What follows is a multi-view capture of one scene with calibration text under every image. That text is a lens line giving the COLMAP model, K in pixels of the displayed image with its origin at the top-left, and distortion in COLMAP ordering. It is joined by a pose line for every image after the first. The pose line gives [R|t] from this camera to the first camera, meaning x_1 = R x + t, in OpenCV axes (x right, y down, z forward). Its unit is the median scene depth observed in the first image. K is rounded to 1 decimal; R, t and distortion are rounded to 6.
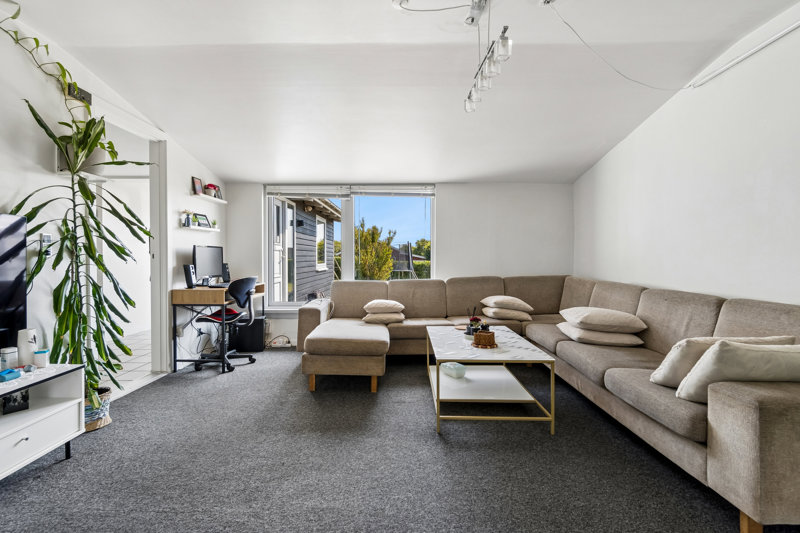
lens RADIAL K [[362.1, 0, 399.0], [0, 362.1, 262.5], [0, 0, 1]] dist [0.001432, -0.000571]
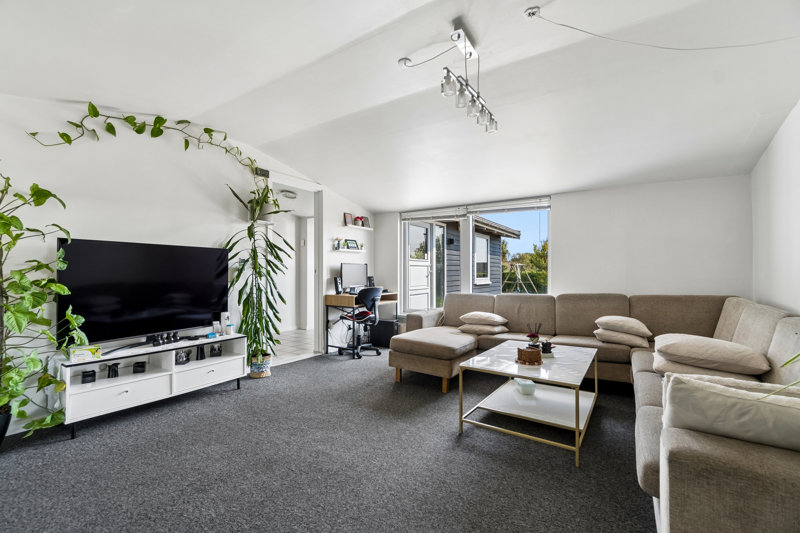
lens RADIAL K [[362.1, 0, 417.1], [0, 362.1, 270.9], [0, 0, 1]] dist [0.001432, -0.000571]
pose [[0.839235, -0.000952, -0.543767, 0.477650], [-0.008315, 0.999859, -0.014583, -0.000070], [0.543705, 0.016760, 0.839109, 0.008590]]
